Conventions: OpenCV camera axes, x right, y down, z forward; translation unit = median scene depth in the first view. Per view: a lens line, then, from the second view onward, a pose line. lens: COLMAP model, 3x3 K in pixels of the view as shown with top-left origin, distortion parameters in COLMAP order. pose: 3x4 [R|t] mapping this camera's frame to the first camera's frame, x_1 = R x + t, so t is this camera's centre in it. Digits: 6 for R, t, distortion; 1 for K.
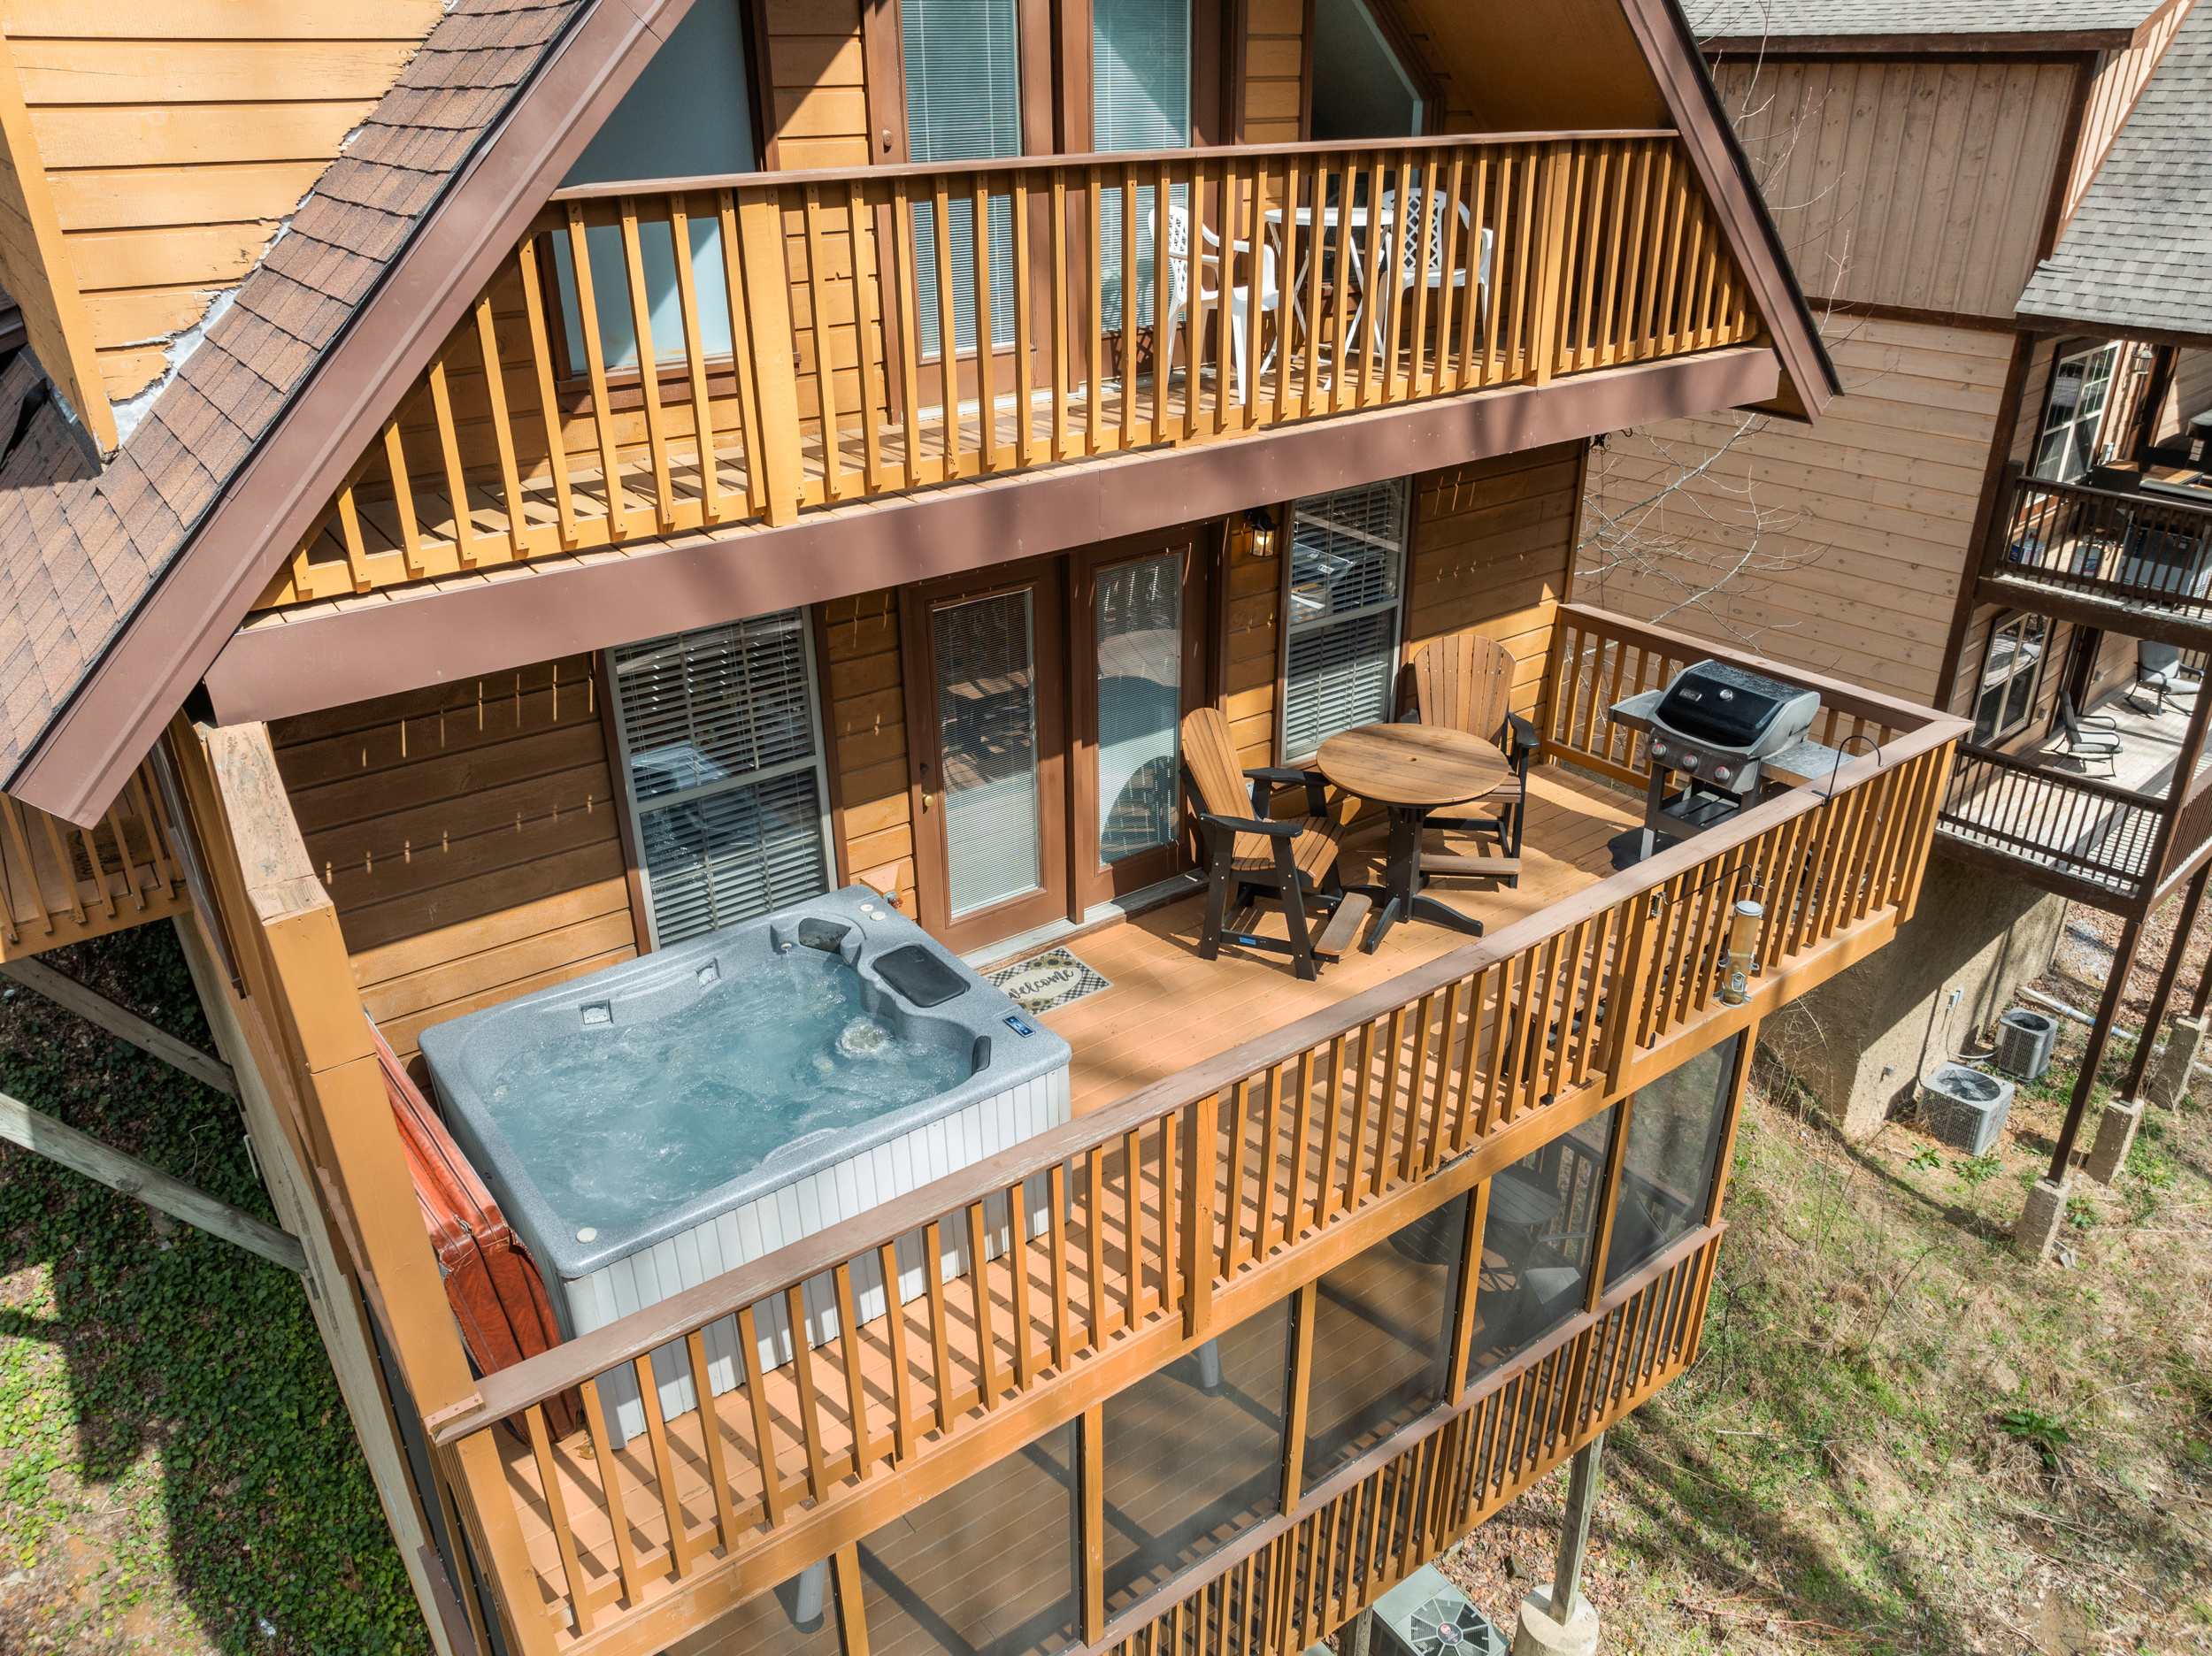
lens RADIAL K [[1572.1, 0, 1106.0], [0, 1572.1, 828.0], [0, 0, 1]] dist [-0.044297, 0.007348]
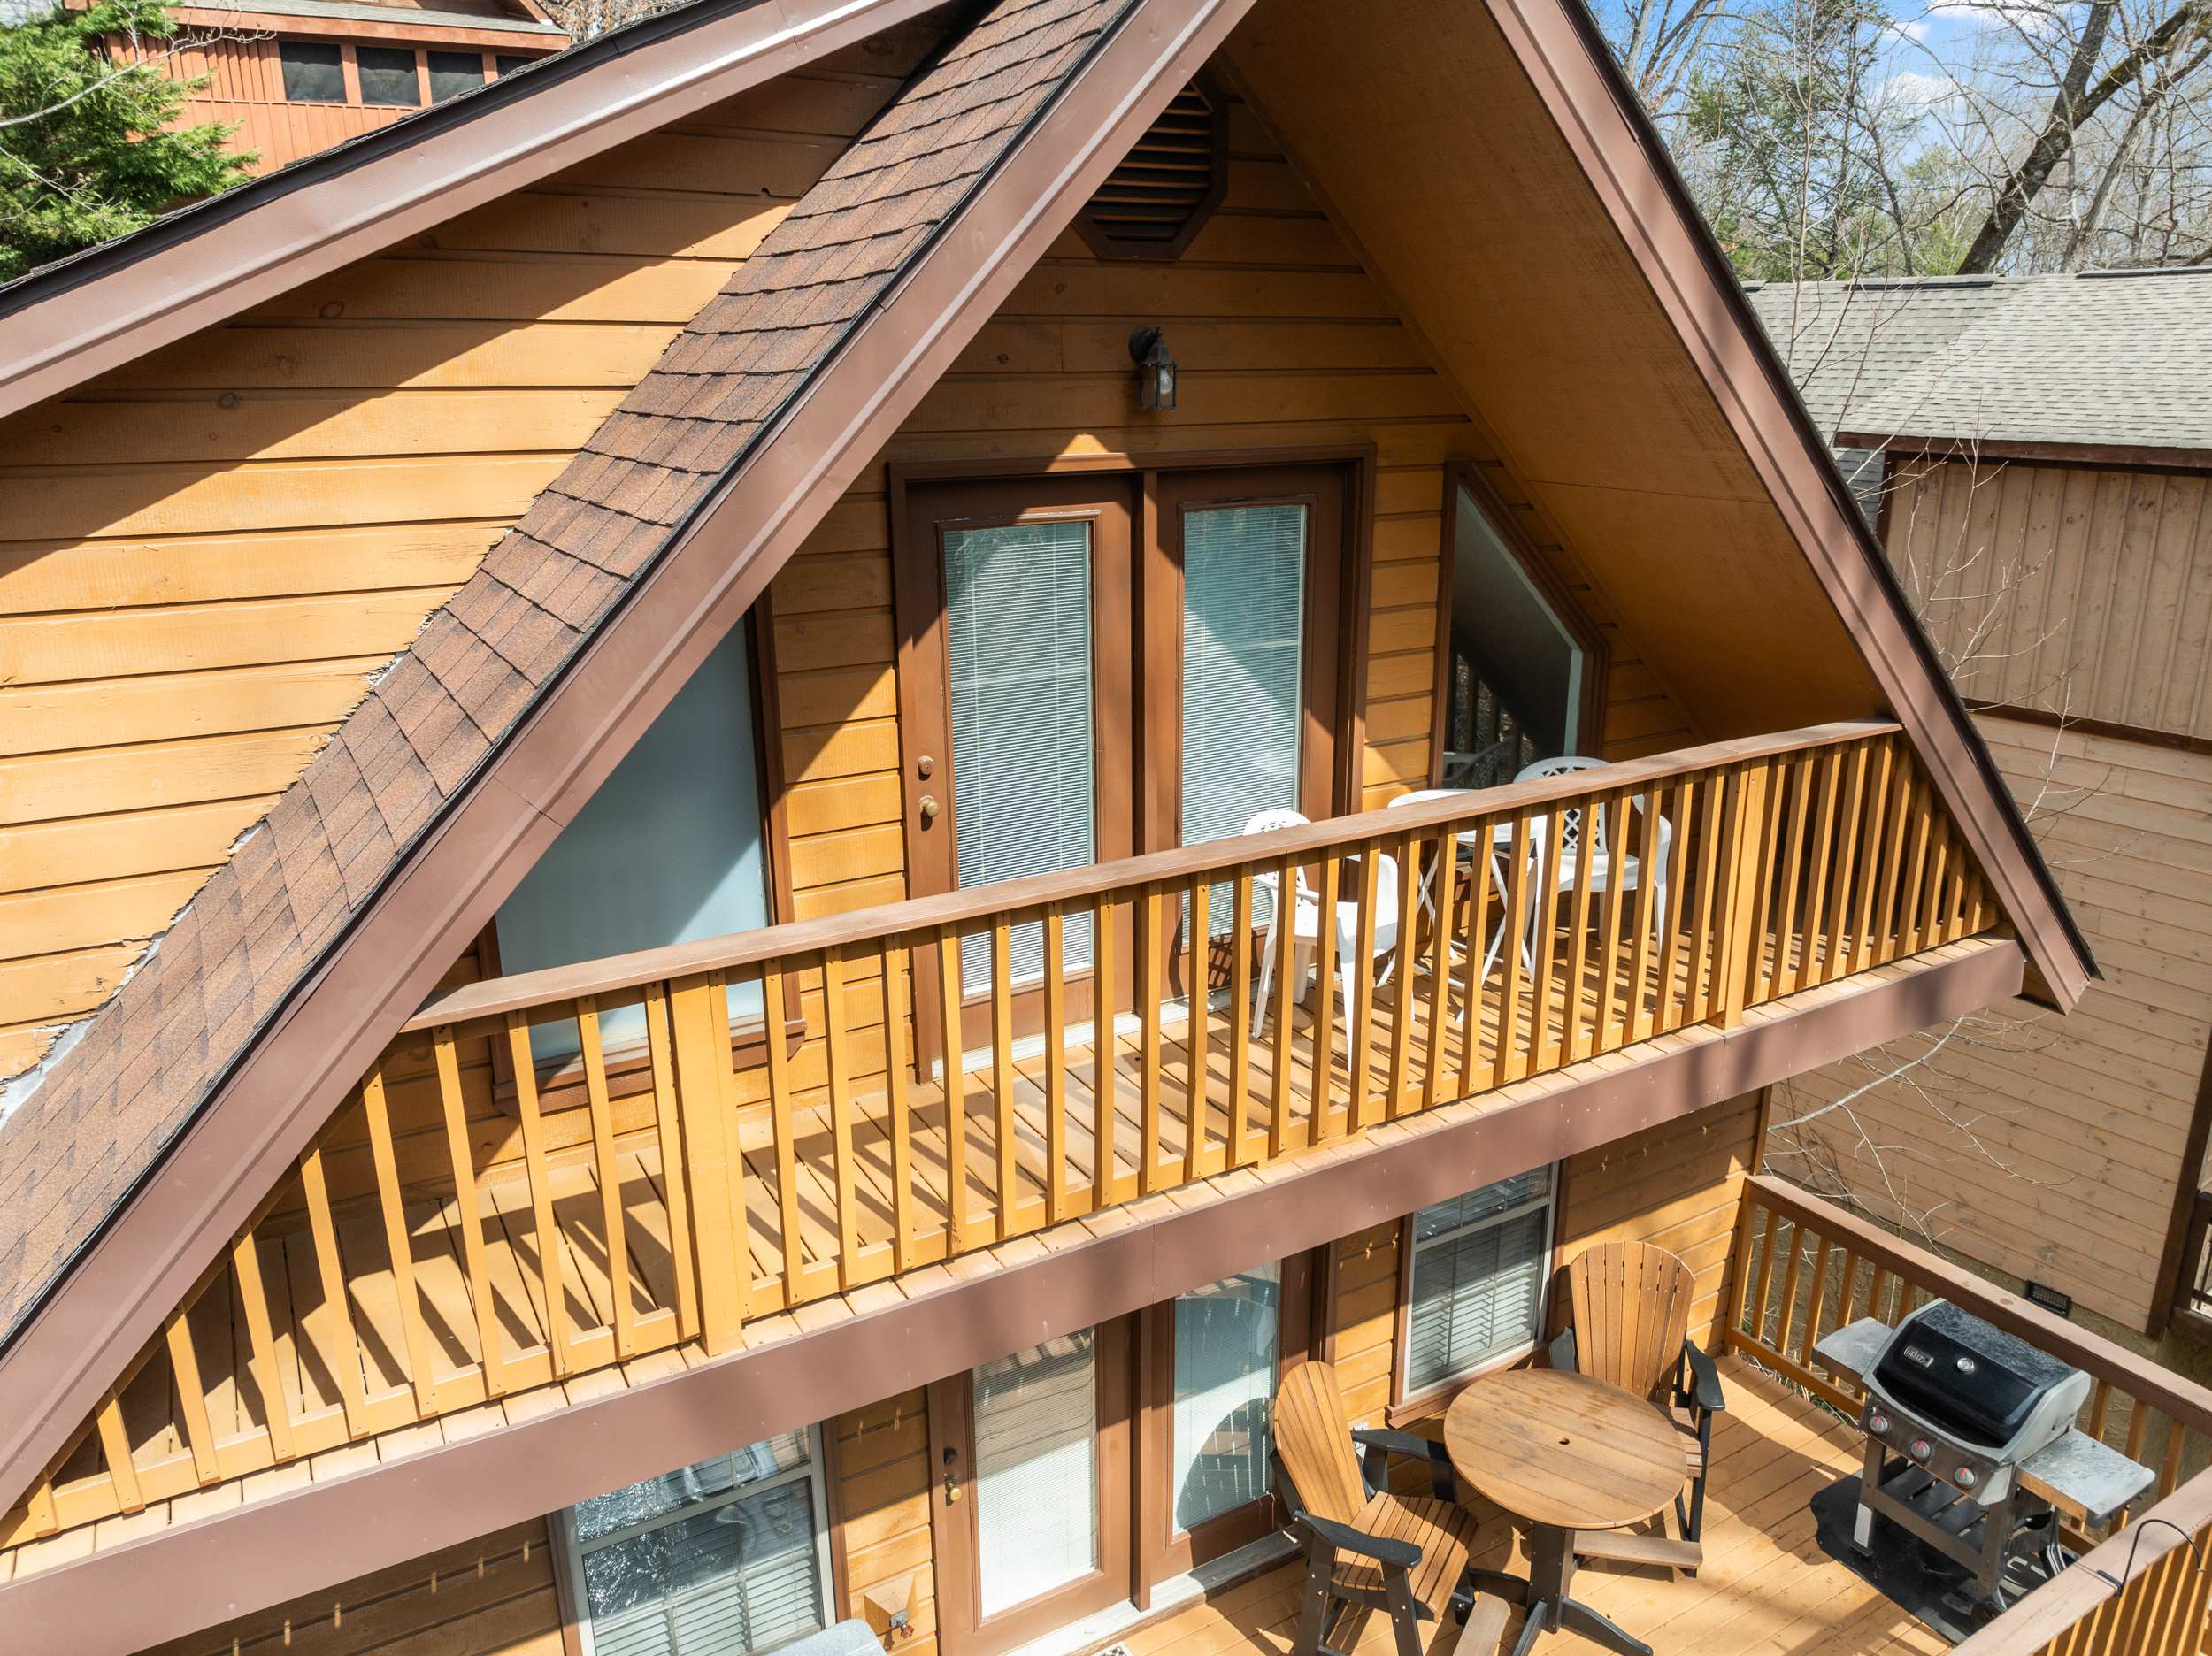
lens RADIAL K [[1572.1, 0, 1106.0], [0, 1572.1, 828.0], [0, 0, 1]] dist [-0.044297, 0.007348]
pose [[0.994412, 0.031941, -0.100619, 0.032560], [-0.047747, 0.986150, -0.158833, -0.219011], [0.094152, 0.162750, 0.982165, 0.146295]]
